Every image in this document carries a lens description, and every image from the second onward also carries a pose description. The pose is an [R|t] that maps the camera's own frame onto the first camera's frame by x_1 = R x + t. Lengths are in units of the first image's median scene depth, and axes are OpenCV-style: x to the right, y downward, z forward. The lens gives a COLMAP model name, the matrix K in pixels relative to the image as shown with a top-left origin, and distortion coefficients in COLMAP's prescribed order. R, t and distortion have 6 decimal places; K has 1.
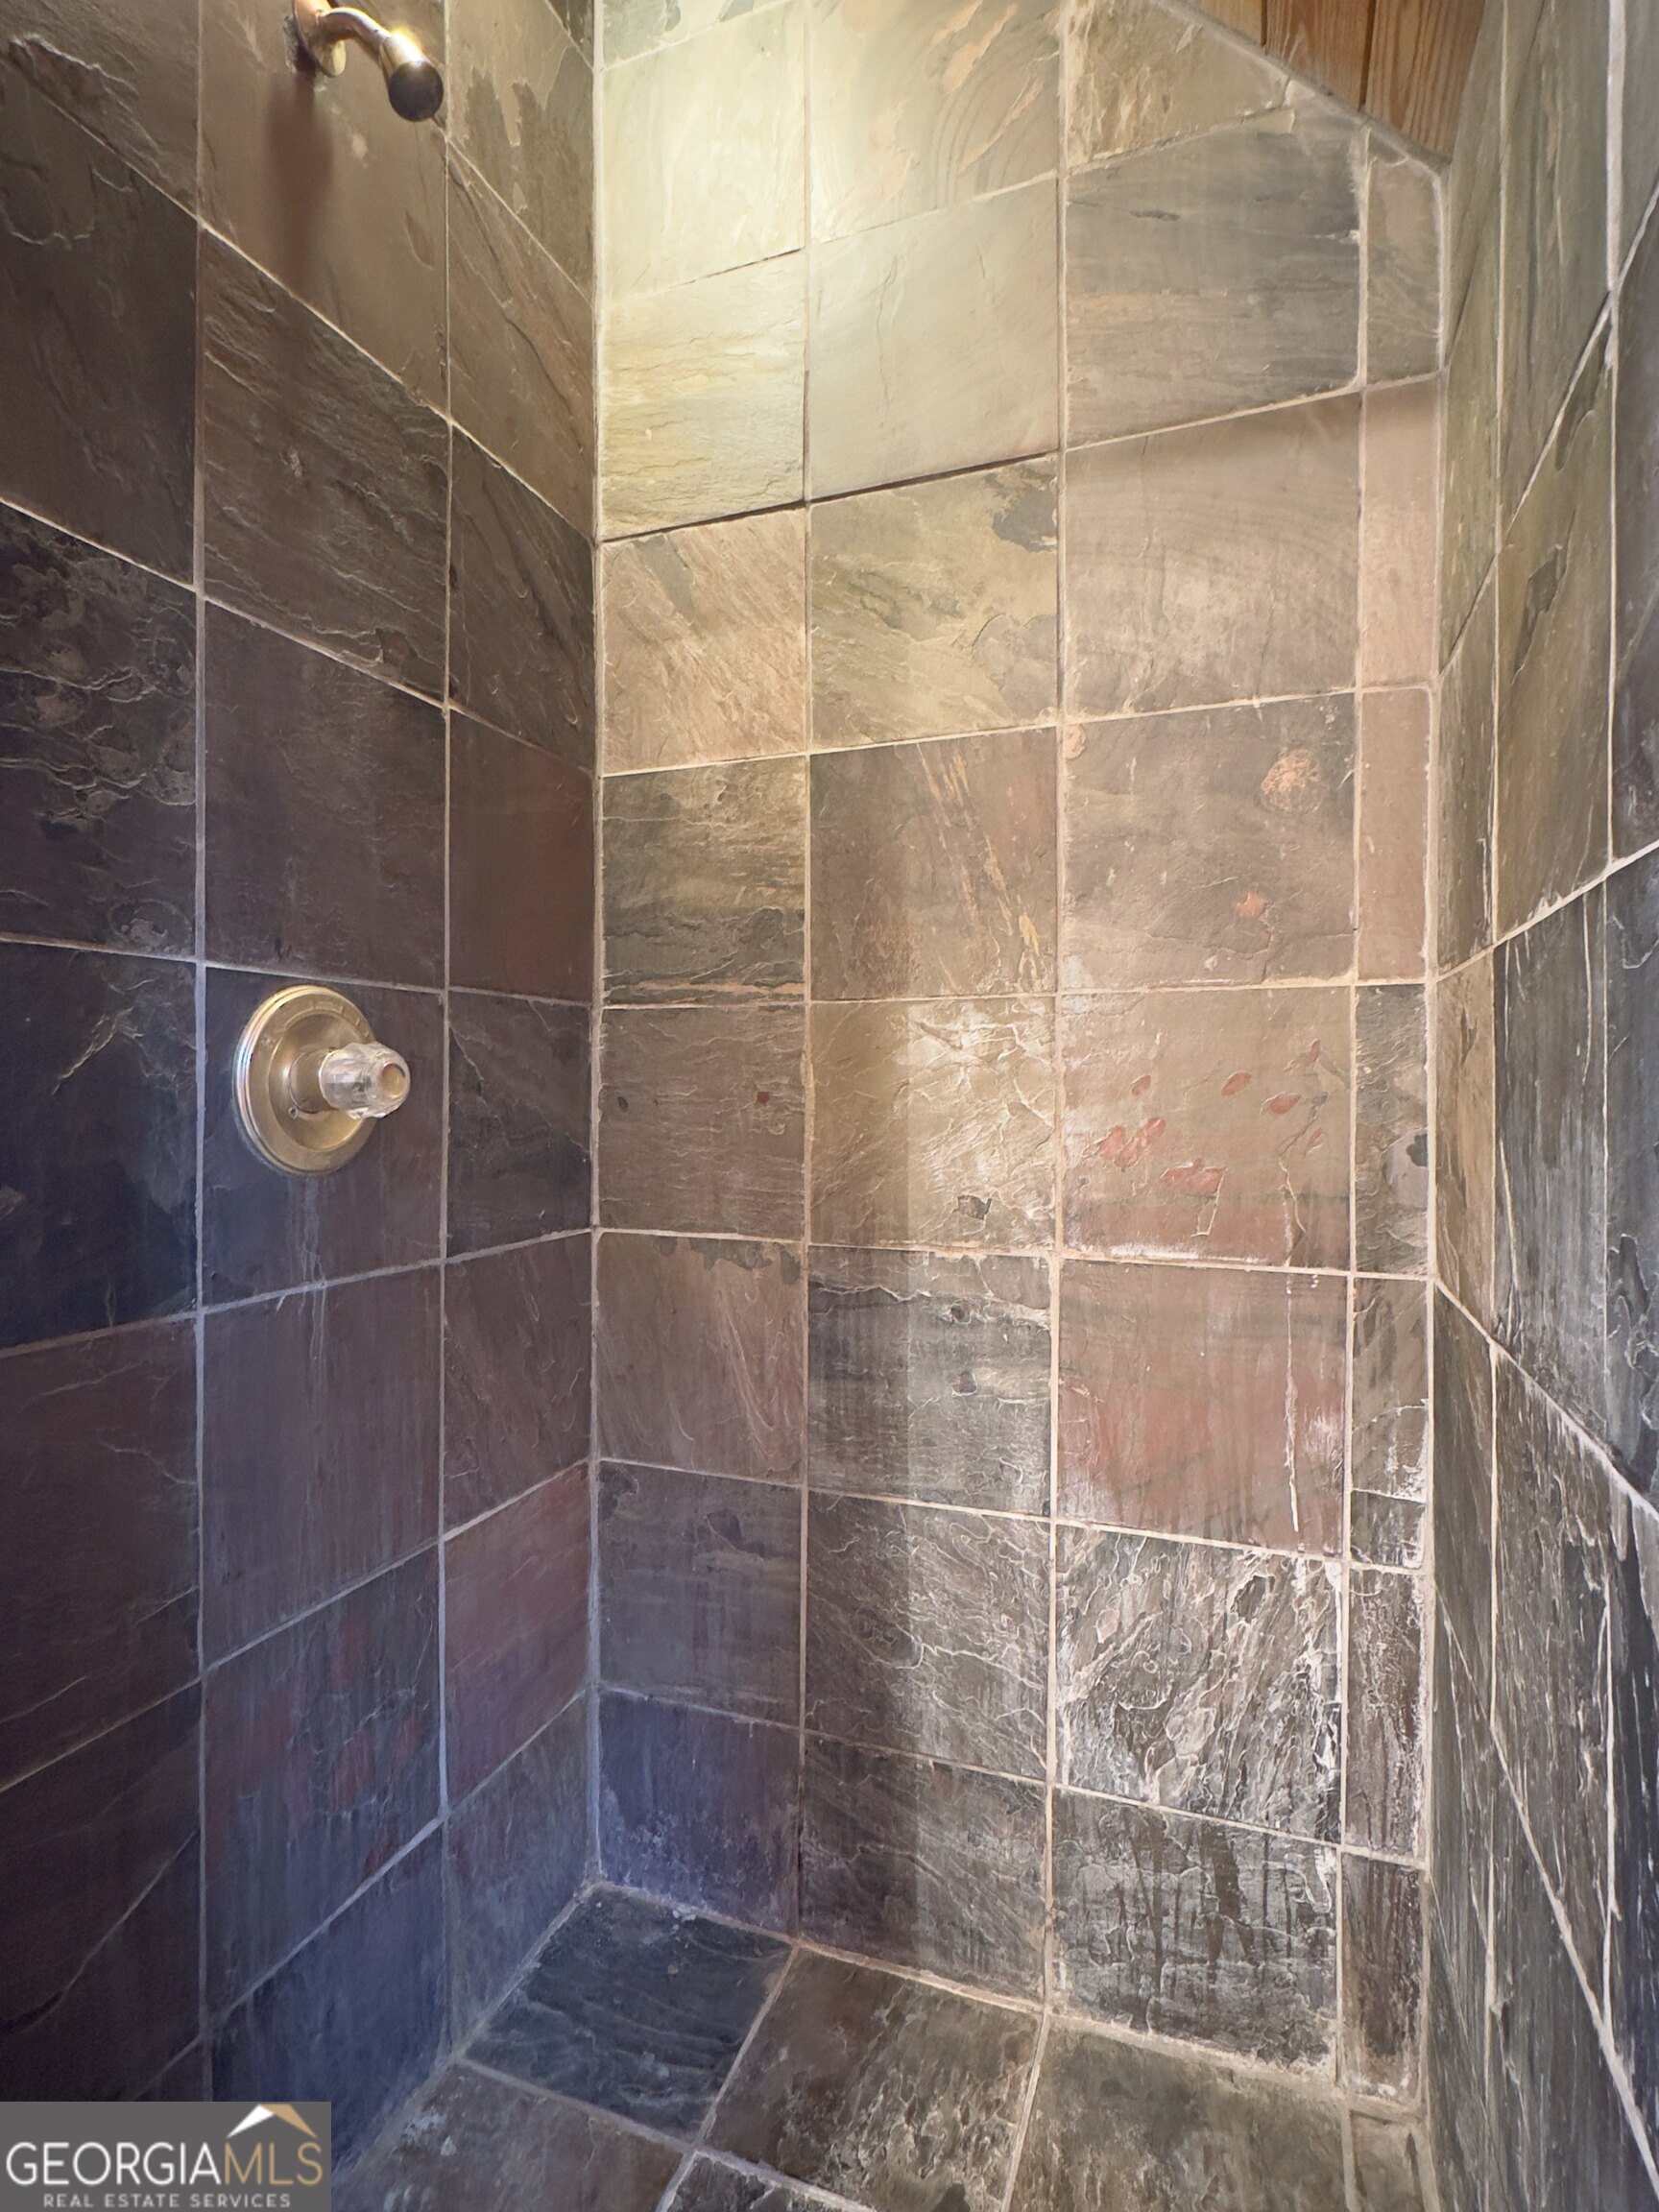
lens RADIAL K [[1153.7, 0, 826.1], [0, 1153.7, 1095.9], [0, 0, 1]] dist [-0.010864, -0.000002]
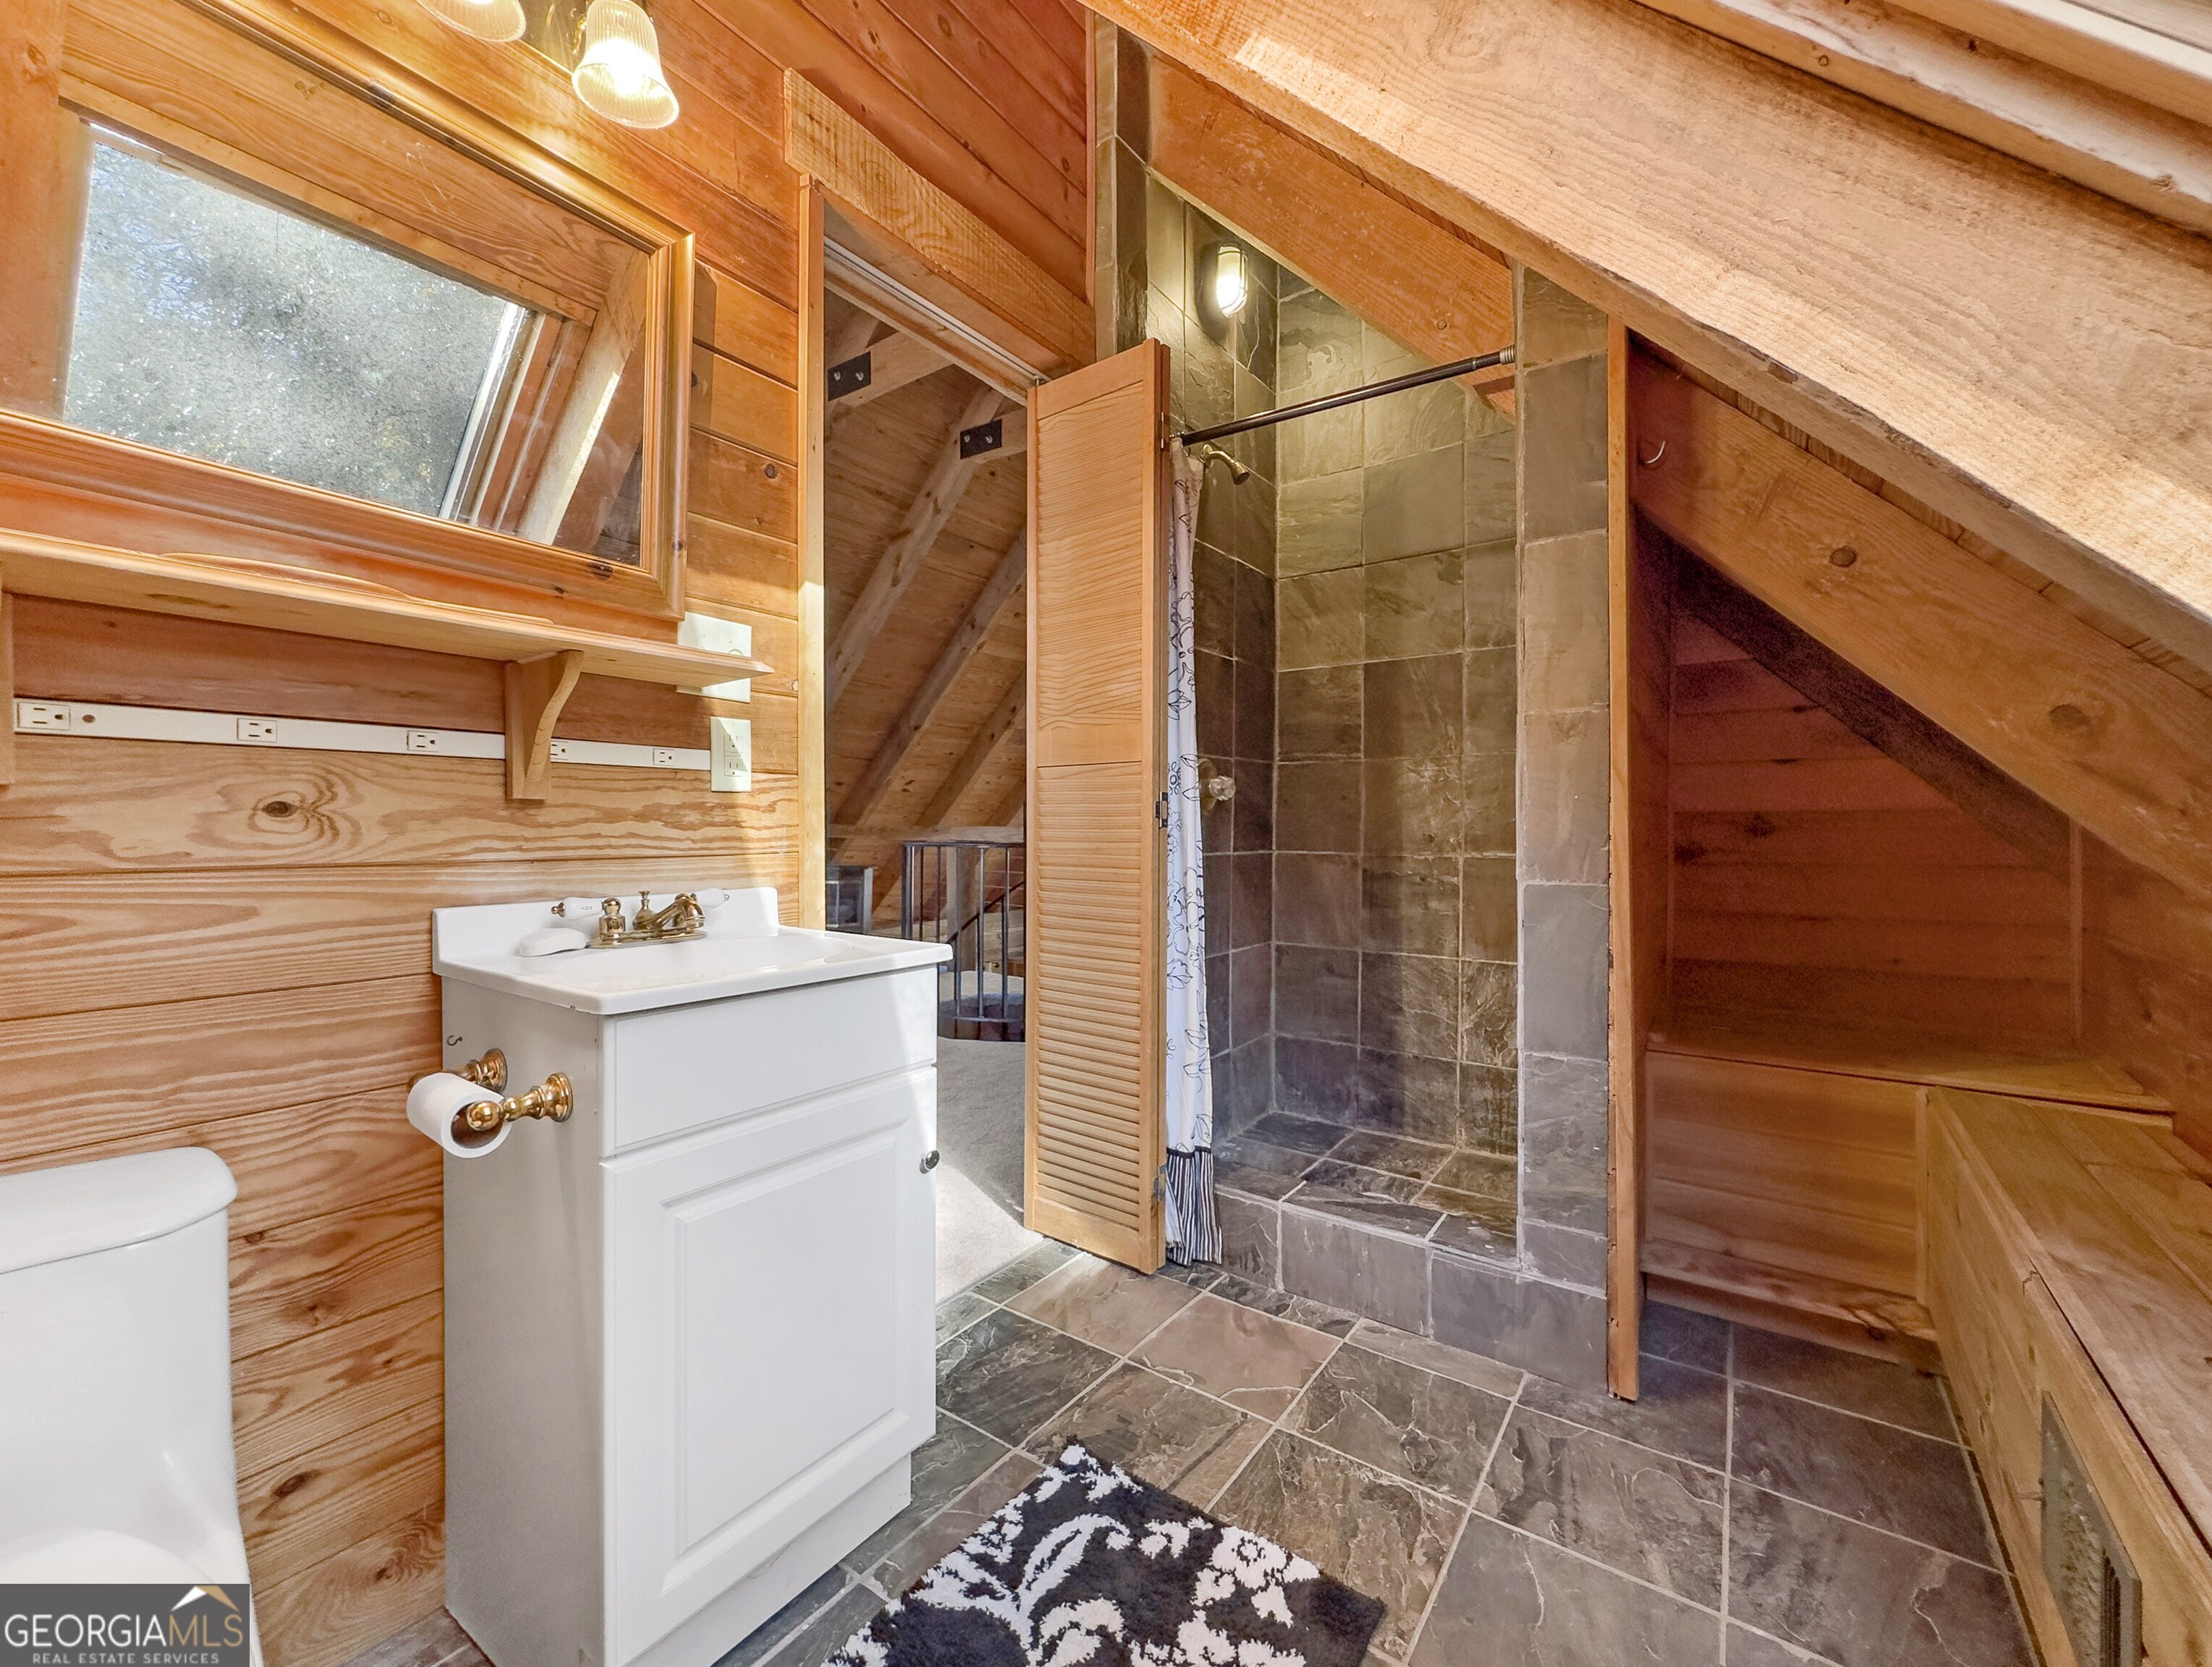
lens RADIAL K [[933.3, 0, 1125.6], [0, 933.3, 851.3], [0, 0, 1]] dist [-0.004208, -0.000743]
pose [[0.973215, 0.003888, -0.229864, -0.051926], [0.000006, 0.999857, 0.016934, 0.088438], [0.229897, -0.016482, 0.973075, -1.168160]]
